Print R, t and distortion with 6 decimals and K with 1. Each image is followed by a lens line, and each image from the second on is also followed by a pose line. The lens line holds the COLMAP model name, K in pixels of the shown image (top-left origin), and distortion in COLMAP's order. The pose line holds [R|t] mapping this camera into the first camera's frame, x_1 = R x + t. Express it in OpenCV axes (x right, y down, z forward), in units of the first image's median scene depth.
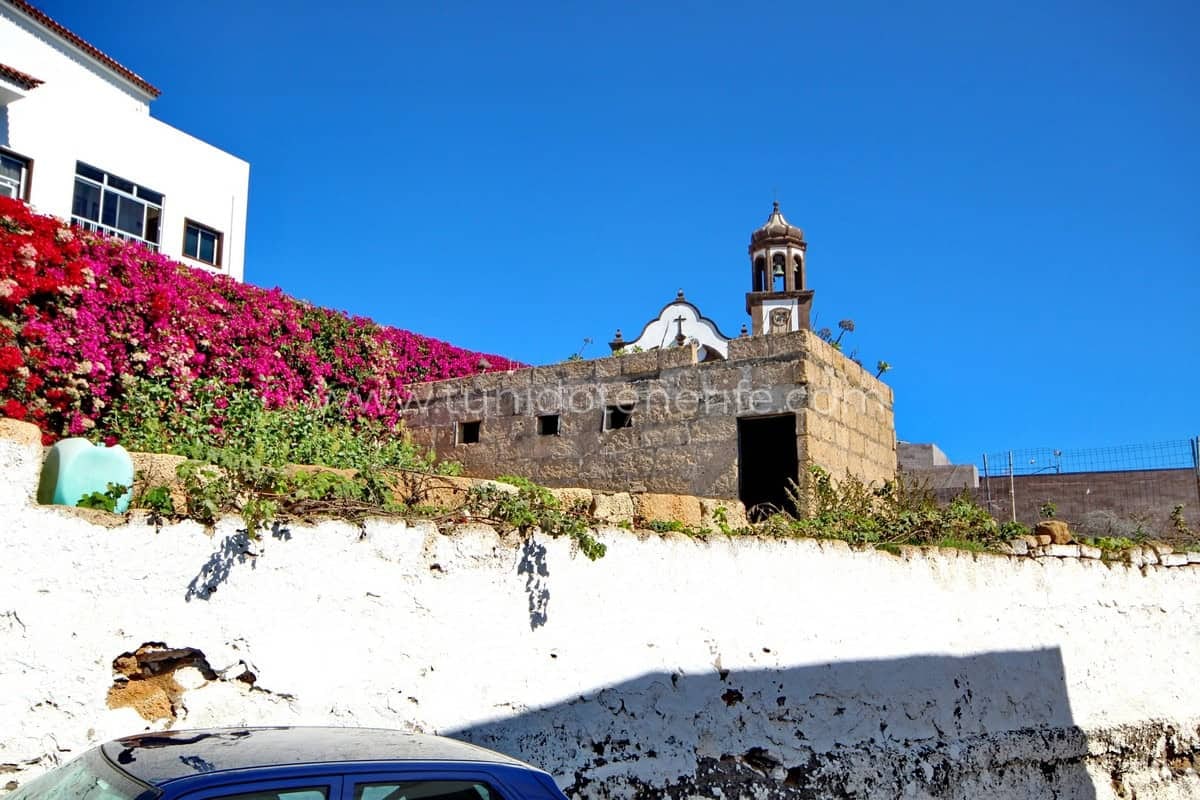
lens RADIAL K [[973.4, 0, 600.0], [0, 973.4, 400.0], [0, 0, 1]] dist [0.001172, 0.042883]
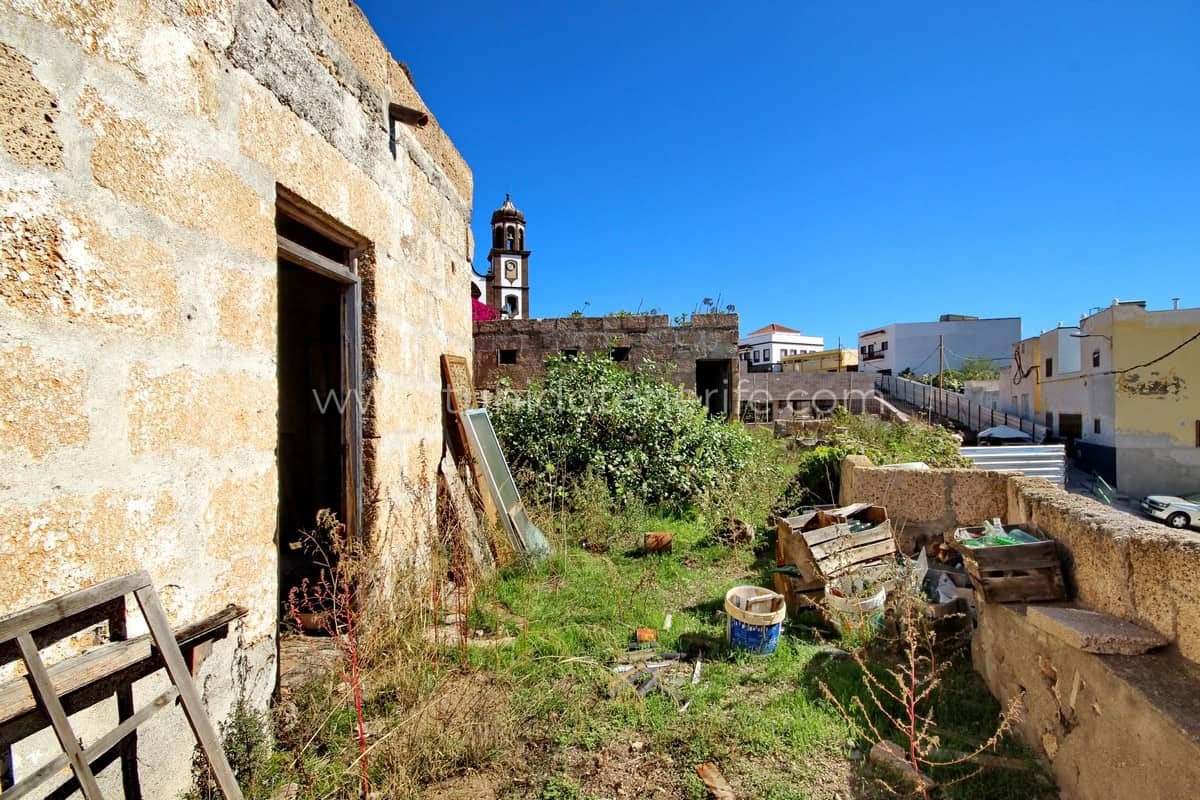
lens RADIAL K [[553.3, 0, 600.0], [0, 553.3, 400.0], [0, 0, 1]] dist [-0.001069, -0.000037]
pose [[0.897939, -0.005666, 0.440084, -0.102034], [-0.068602, 0.985894, 0.152667, -0.011350], [-0.434741, -0.167276, 0.884883, 0.037323]]
